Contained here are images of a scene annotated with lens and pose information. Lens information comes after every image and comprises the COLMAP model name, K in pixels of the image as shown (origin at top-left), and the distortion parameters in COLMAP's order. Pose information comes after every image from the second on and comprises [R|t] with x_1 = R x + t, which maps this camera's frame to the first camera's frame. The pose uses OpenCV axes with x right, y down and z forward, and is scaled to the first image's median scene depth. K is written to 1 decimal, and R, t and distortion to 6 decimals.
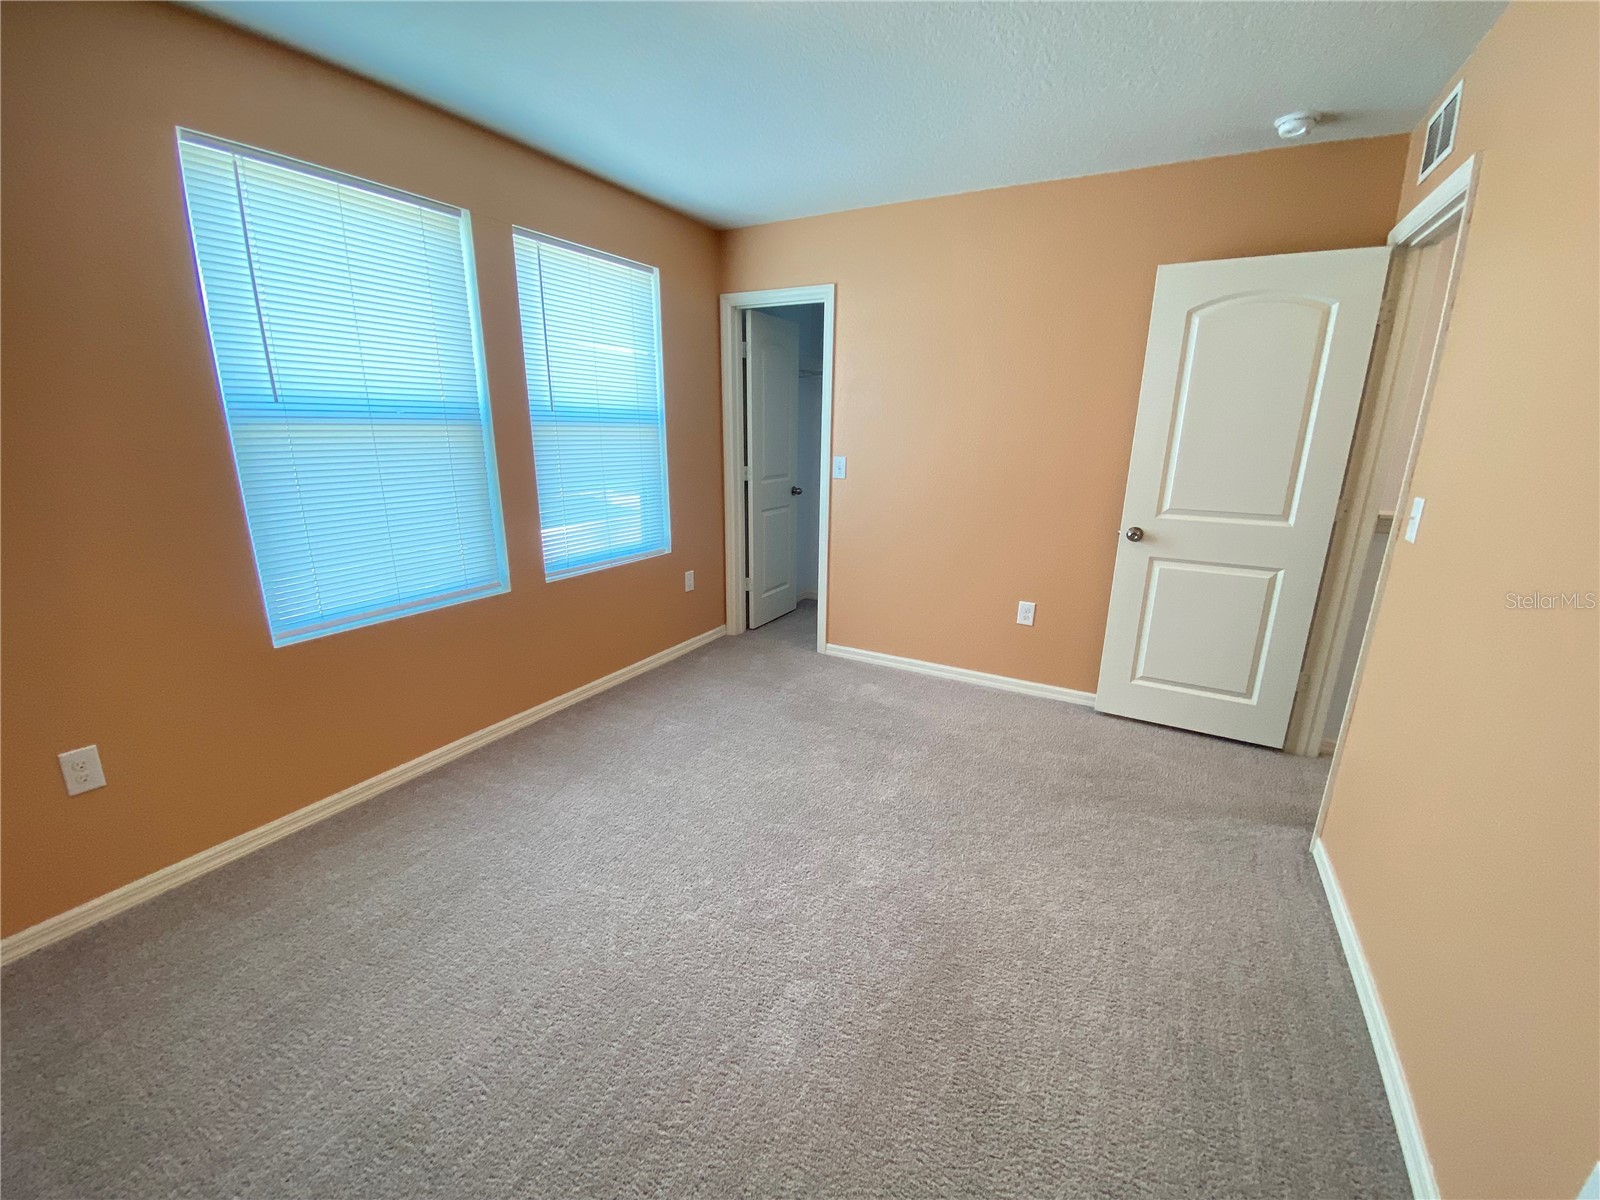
lens RADIAL K [[641.2, 0, 797.5], [0, 641.2, 606.3], [0, 0, 1]] dist [0.000817, 0.000016]
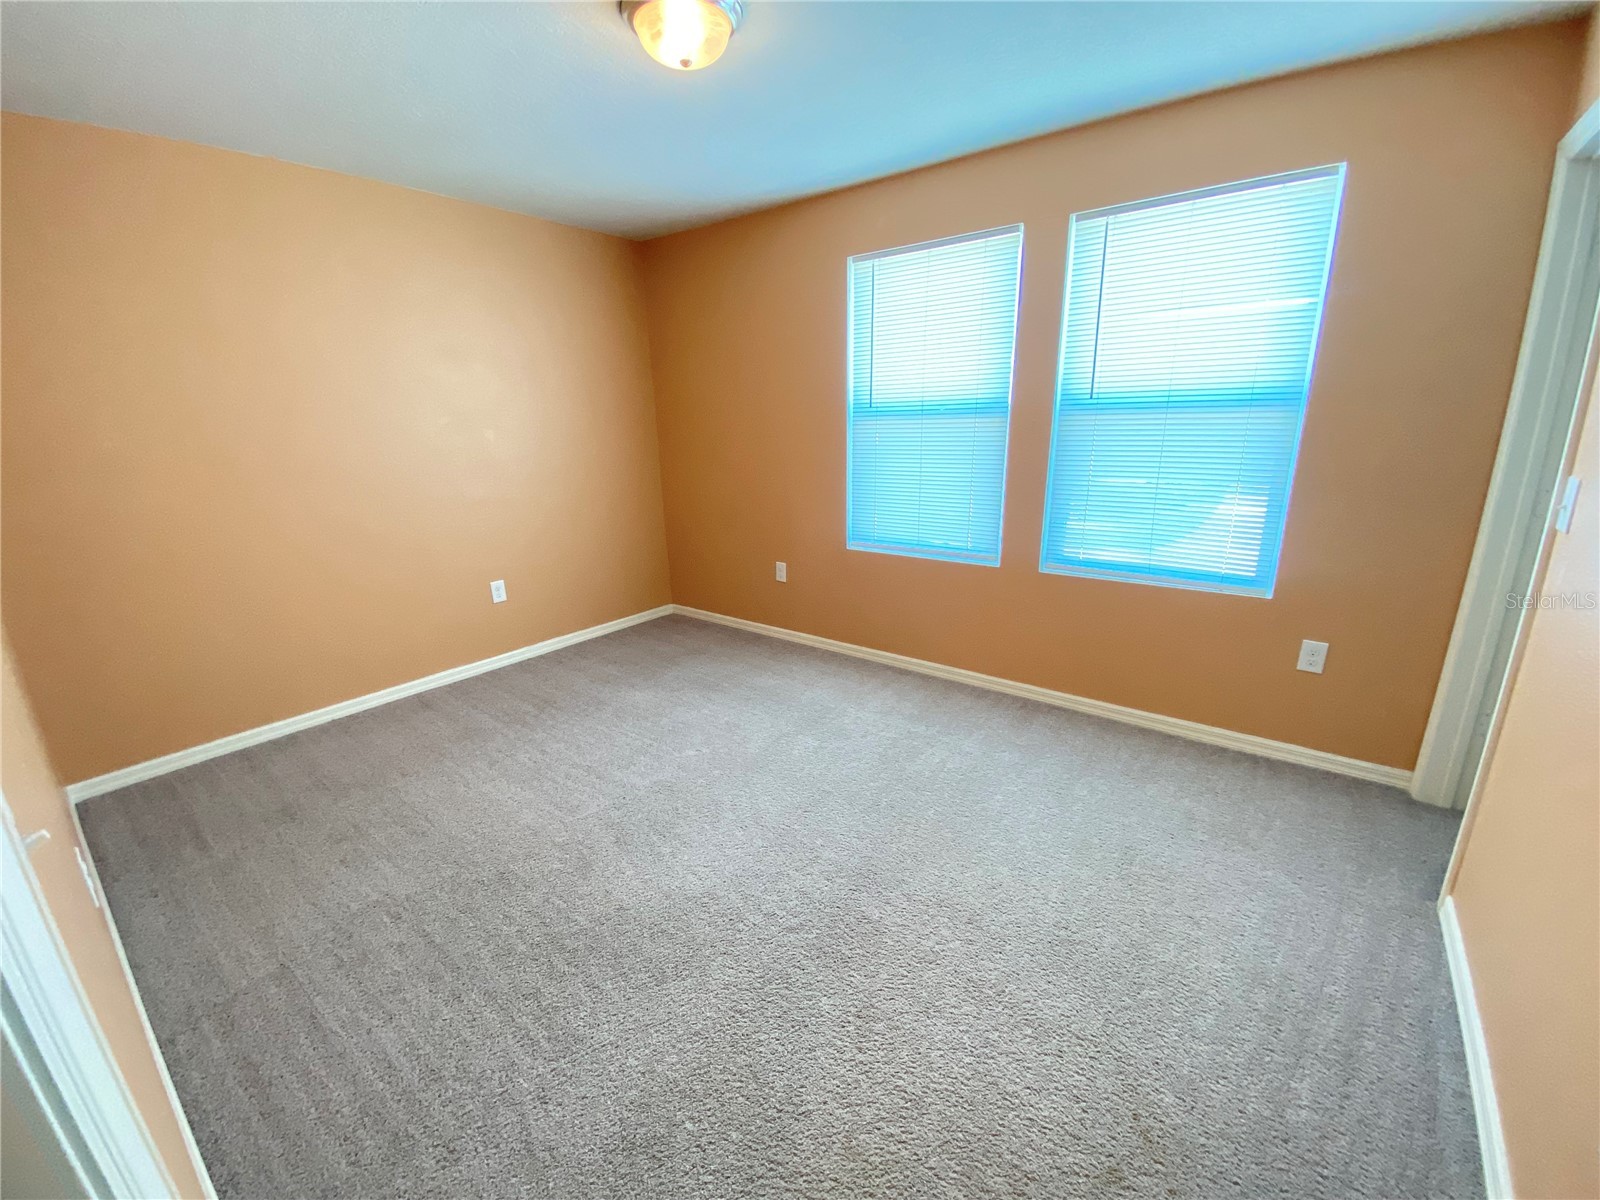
lens RADIAL K [[649.9, 0, 800.0], [0, 649.9, 600.0], [0, 0, 1]] dist [-0.022361, -0.000439]
pose [[-0.164274, 0.253011, -0.953415, 0.641028], [-0.245088, 0.925767, 0.287903, -0.192329], [0.955482, 0.280965, -0.090070, 0.734179]]
